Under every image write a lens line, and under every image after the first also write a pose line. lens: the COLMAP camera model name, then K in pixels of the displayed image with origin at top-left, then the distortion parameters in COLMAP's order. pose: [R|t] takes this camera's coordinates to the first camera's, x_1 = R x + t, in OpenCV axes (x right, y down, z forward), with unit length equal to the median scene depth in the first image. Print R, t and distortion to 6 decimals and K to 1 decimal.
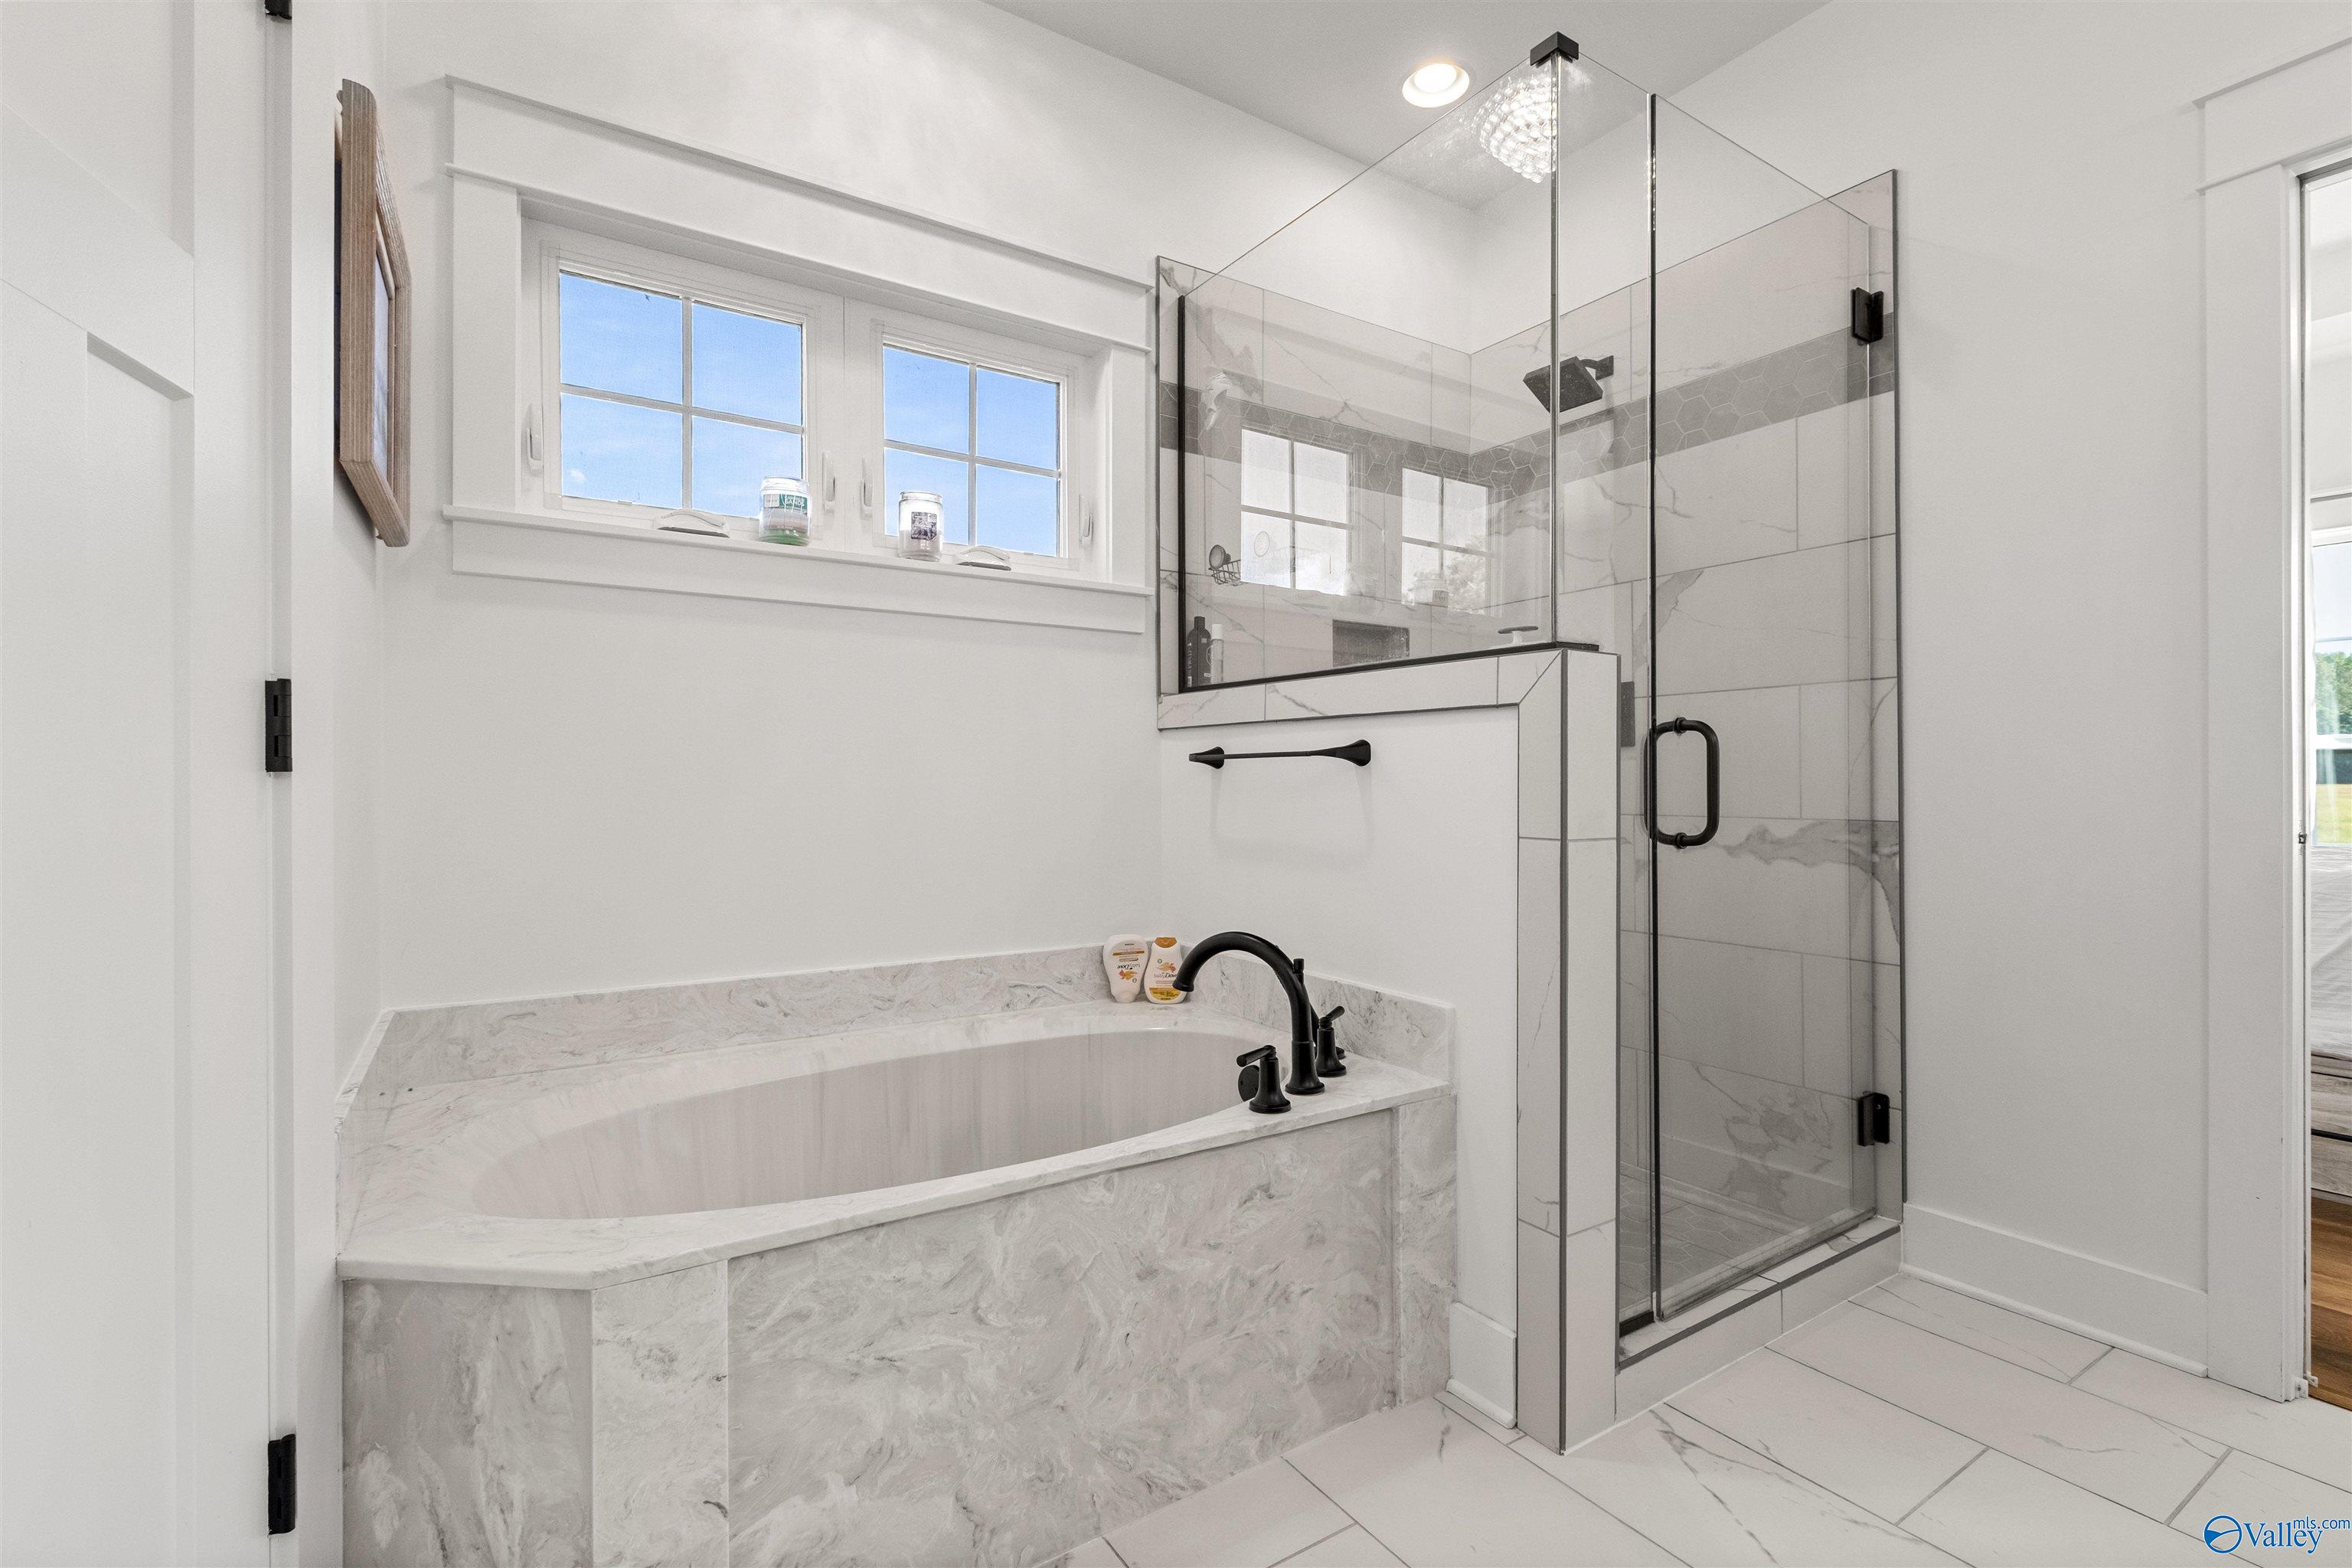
lens RADIAL K [[1036.1, 0, 1192.7], [0, 1036.1, 781.7], [0, 0, 1]] dist [0.006944, -0.005055]
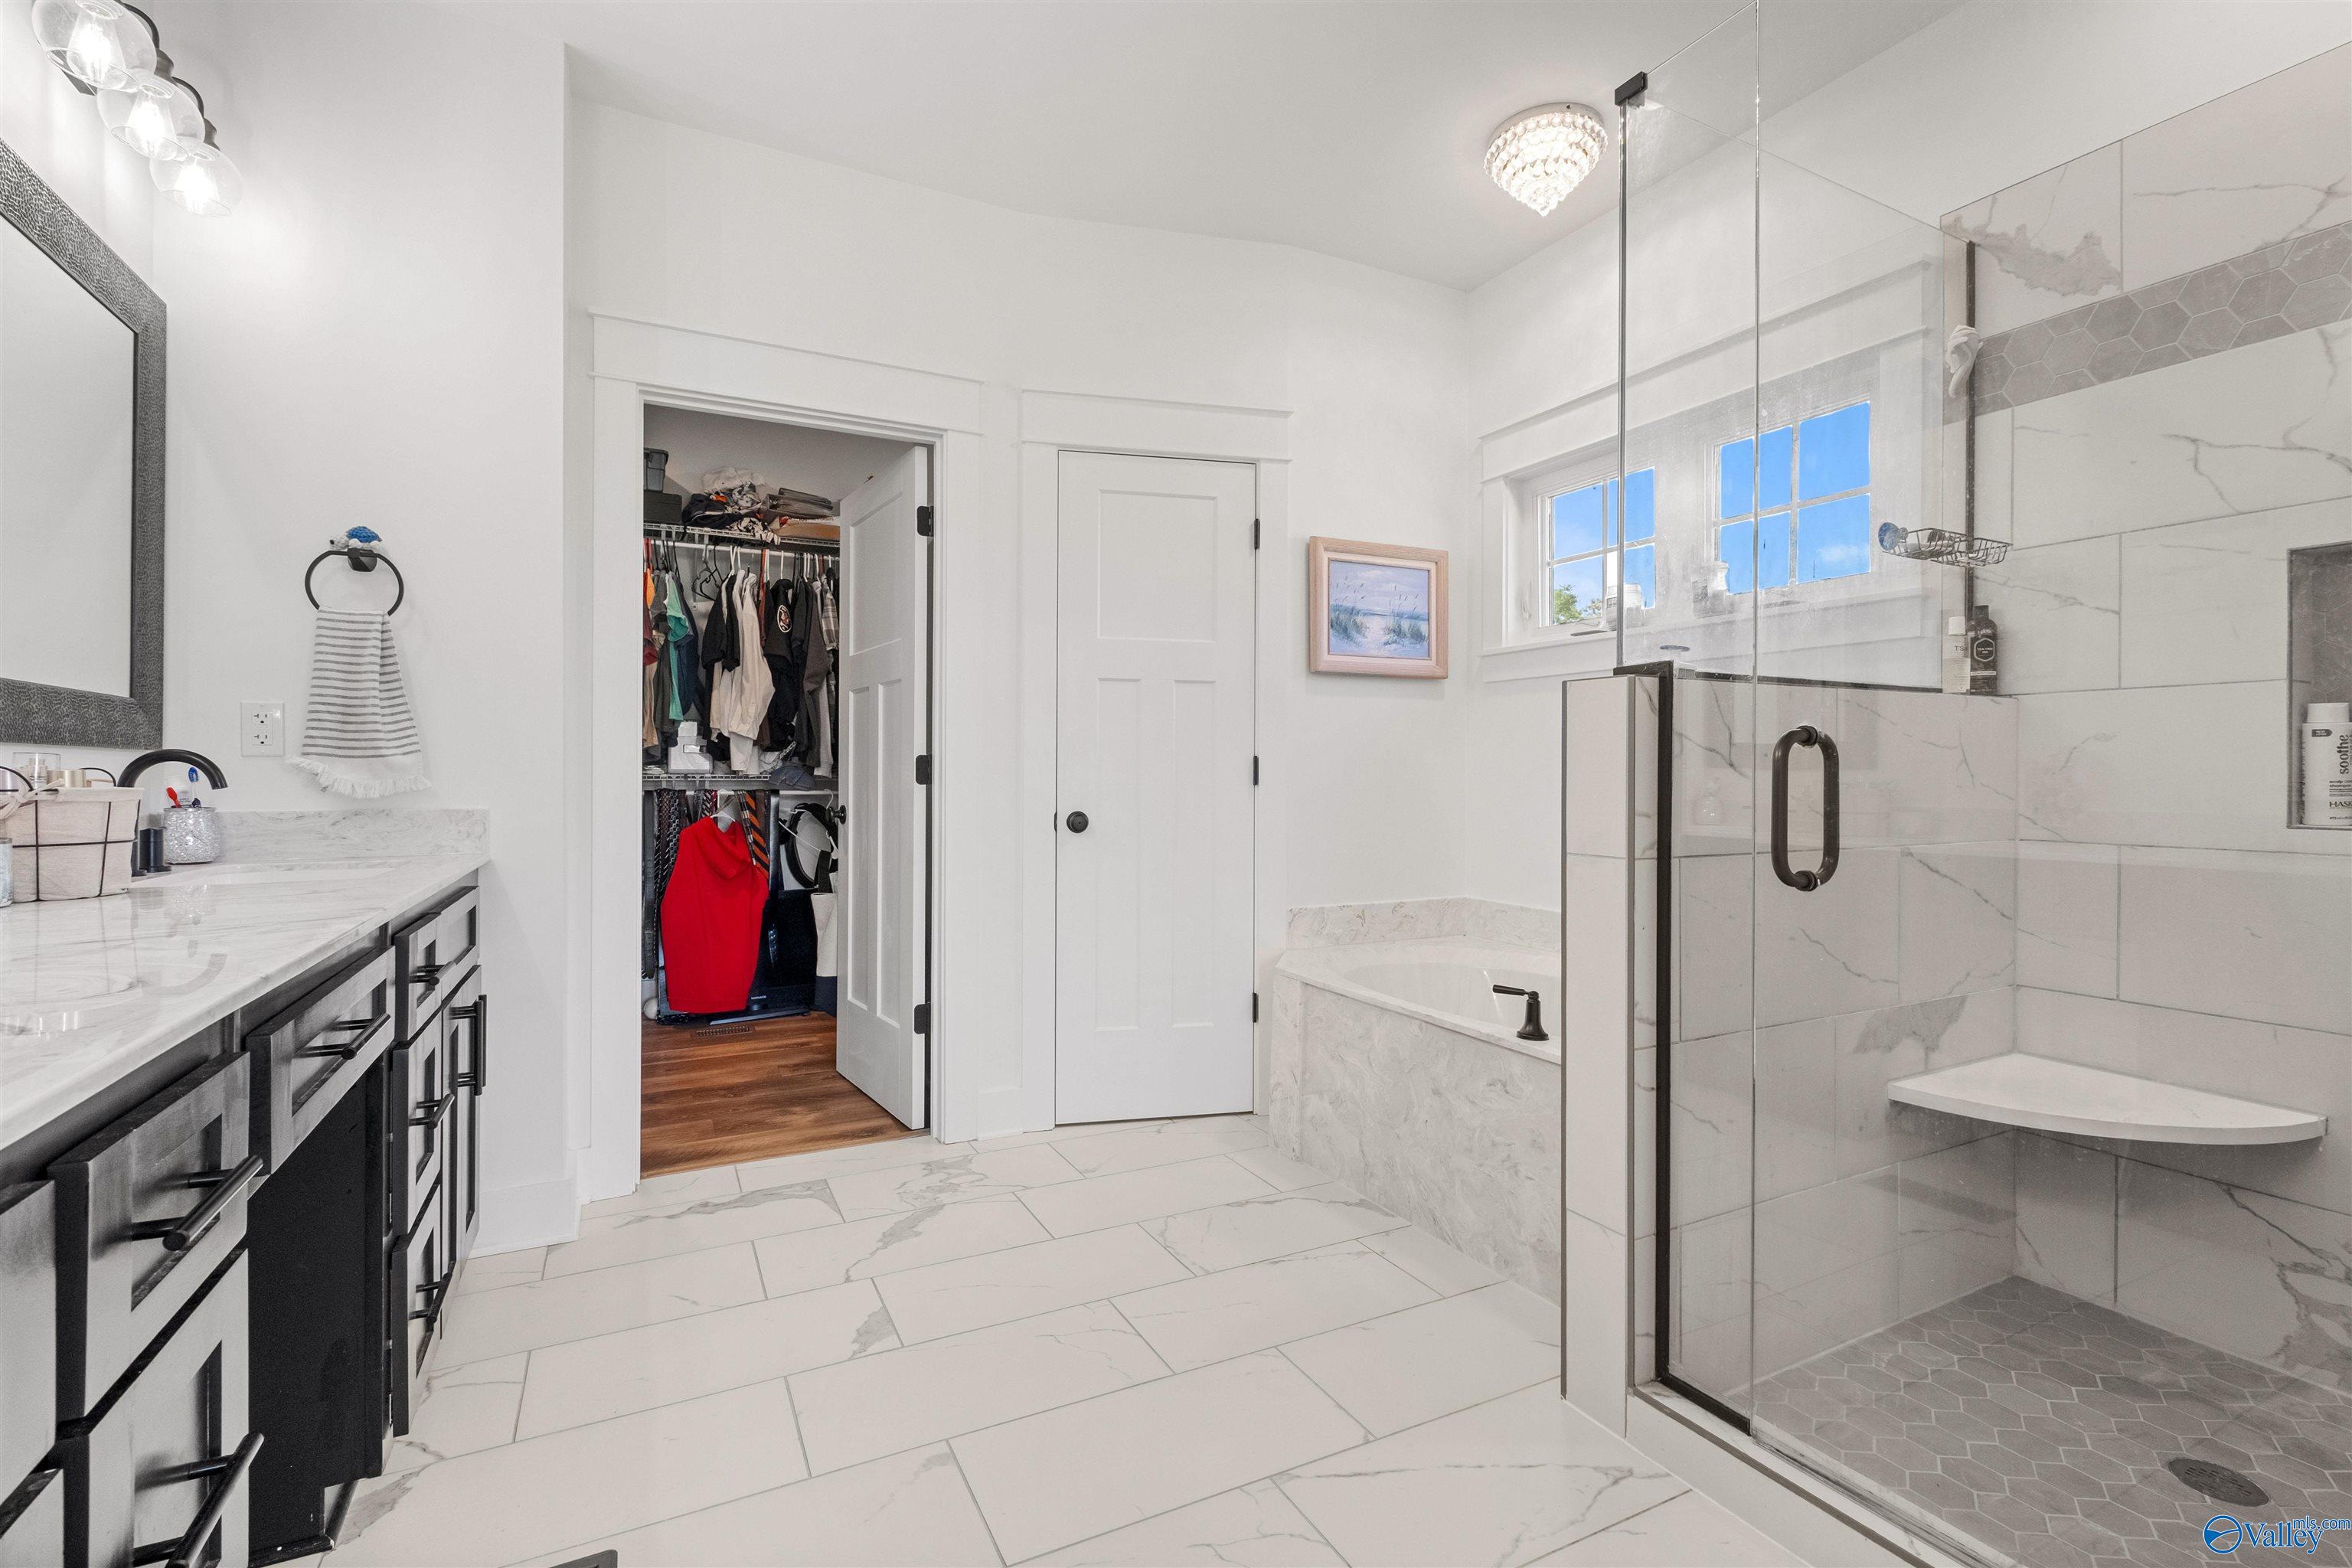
lens RADIAL K [[1036.1, 0, 1198.7], [0, 1036.1, 769.2], [0, 0, 1]] dist [0.006944, -0.005055]
pose [[-0.078815, -0.005641, -0.996873, 1.463158], [-0.001593, 0.999983, -0.005533, -0.025761], [0.996888, 0.001152, -0.078822, 0.675379]]
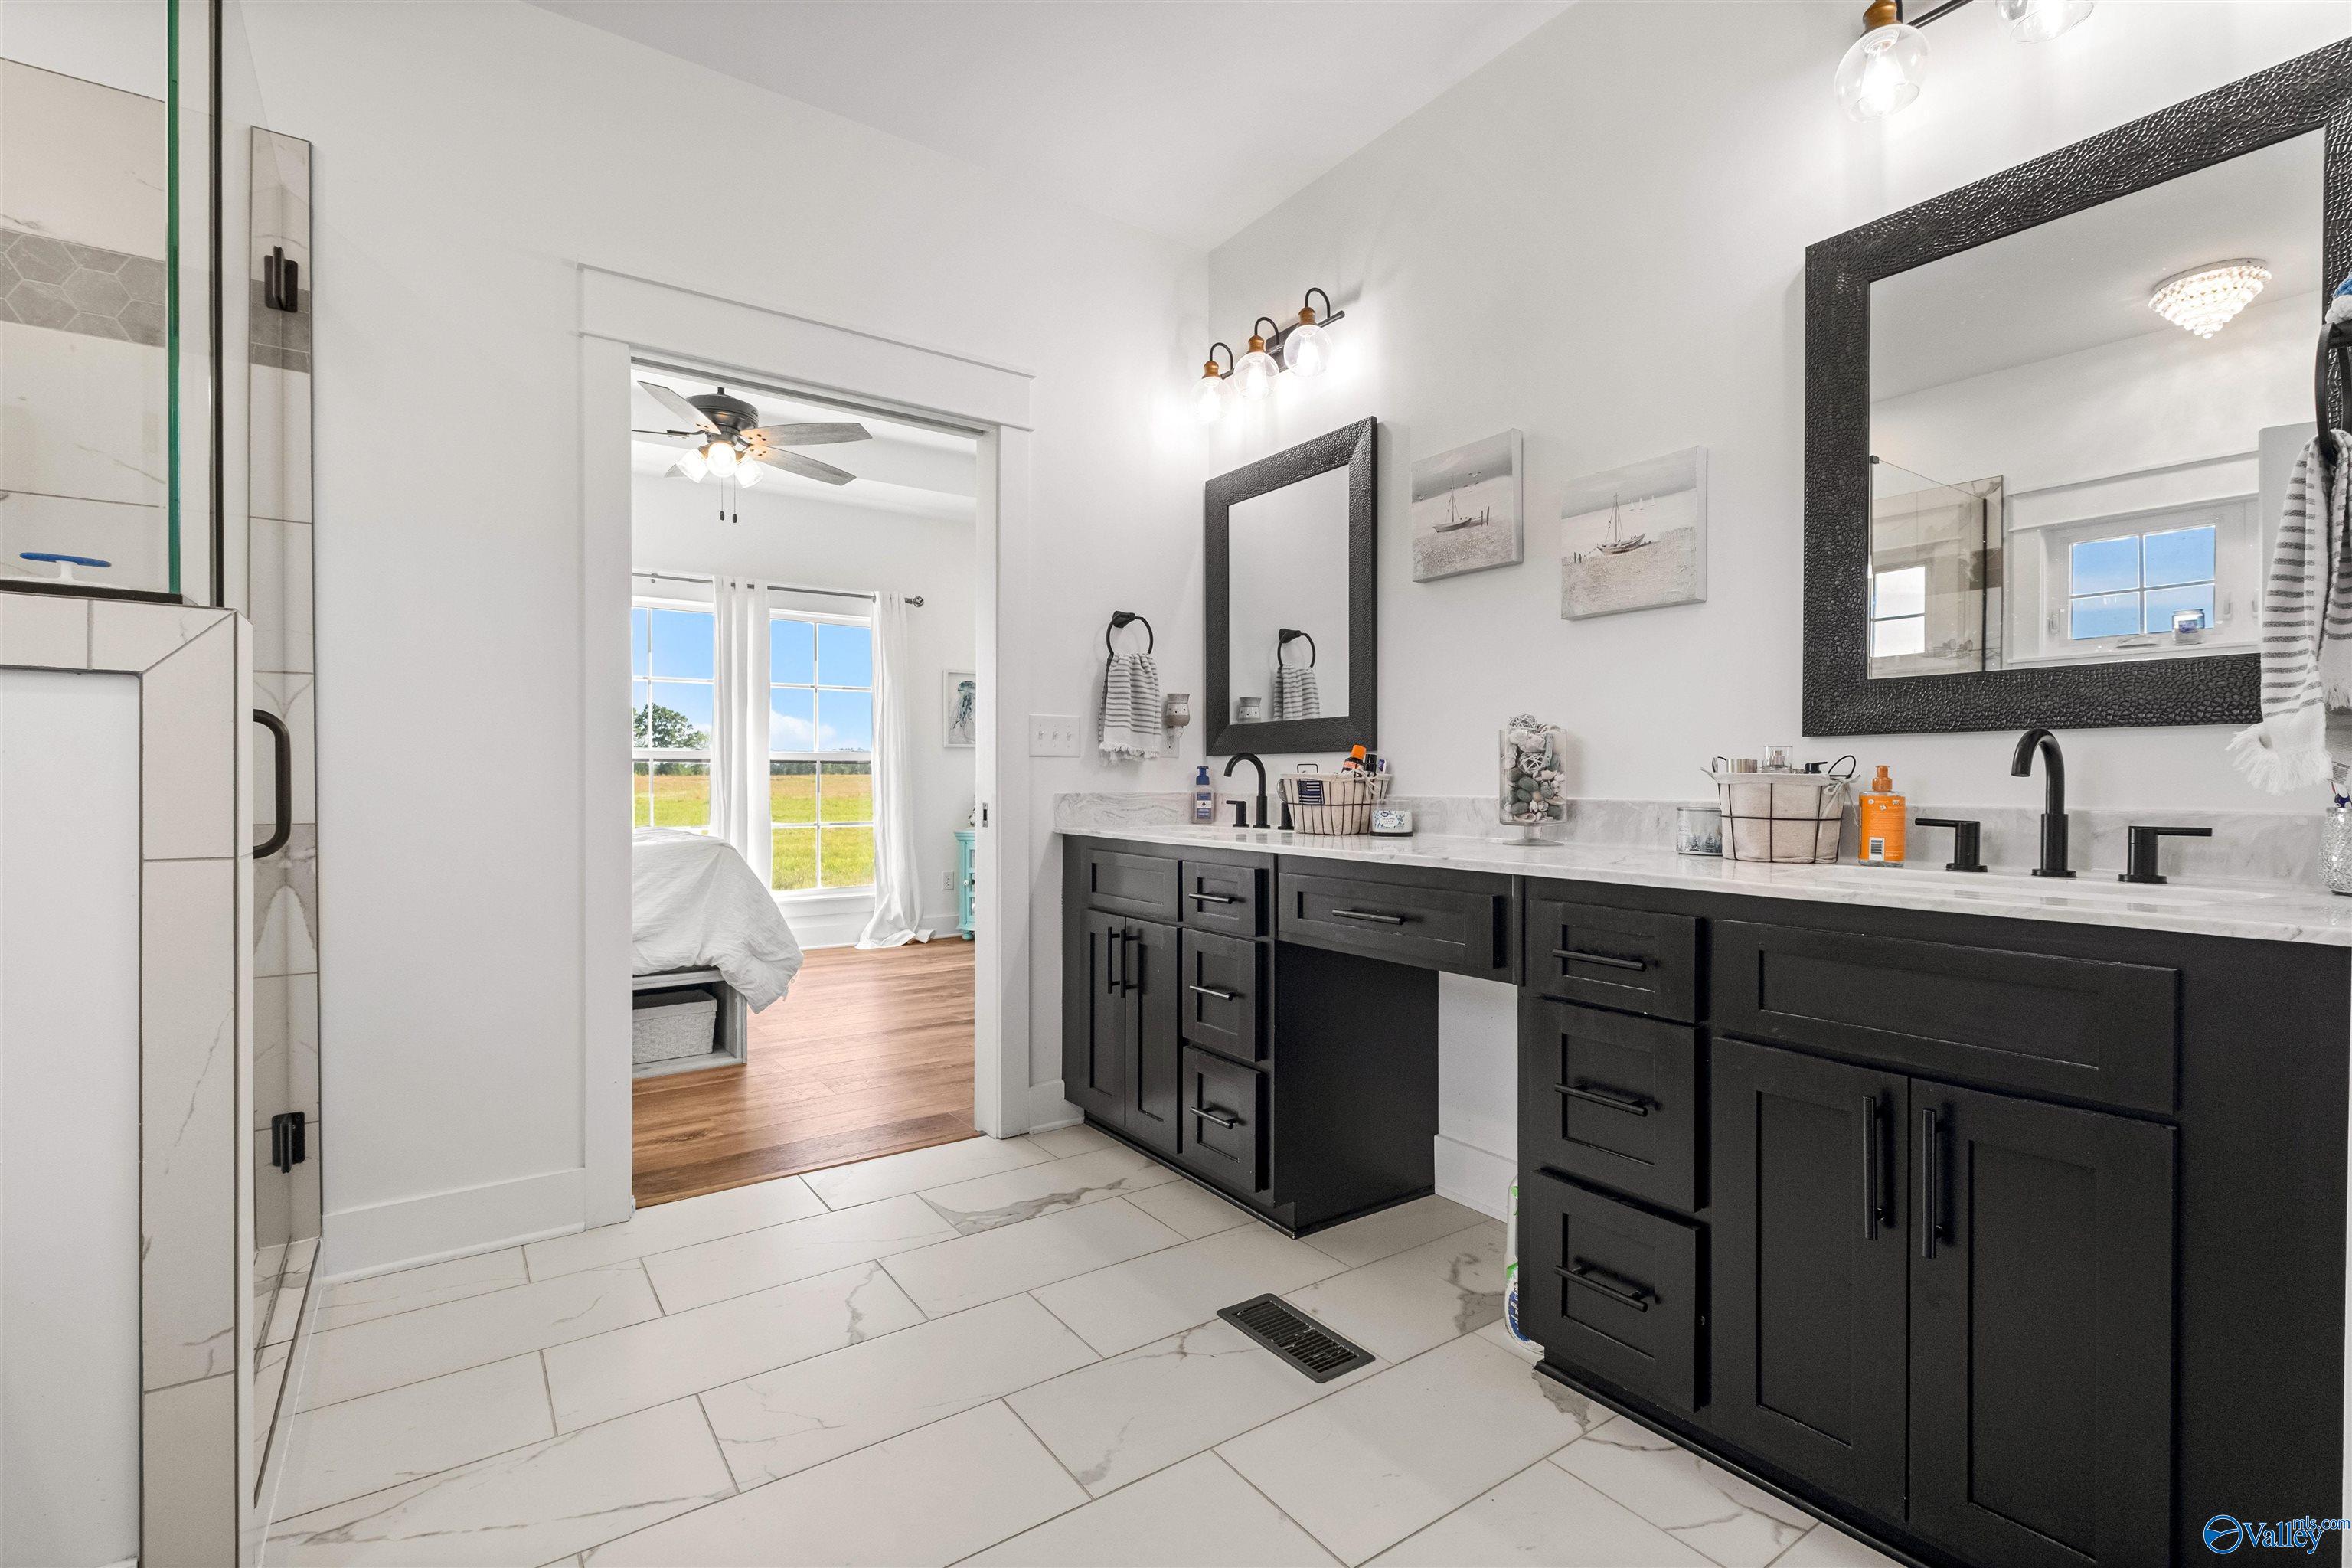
lens RADIAL K [[1036.1, 0, 1170.3], [0, 1036.1, 798.7], [0, 0, 1]] dist [0.006944, -0.005055]
pose [[-0.011598, -0.014432, 0.999829, -0.402437], [-0.001918, 0.999894, 0.014411, -0.000623], [-0.999931, -0.001751, -0.011624, 0.299065]]
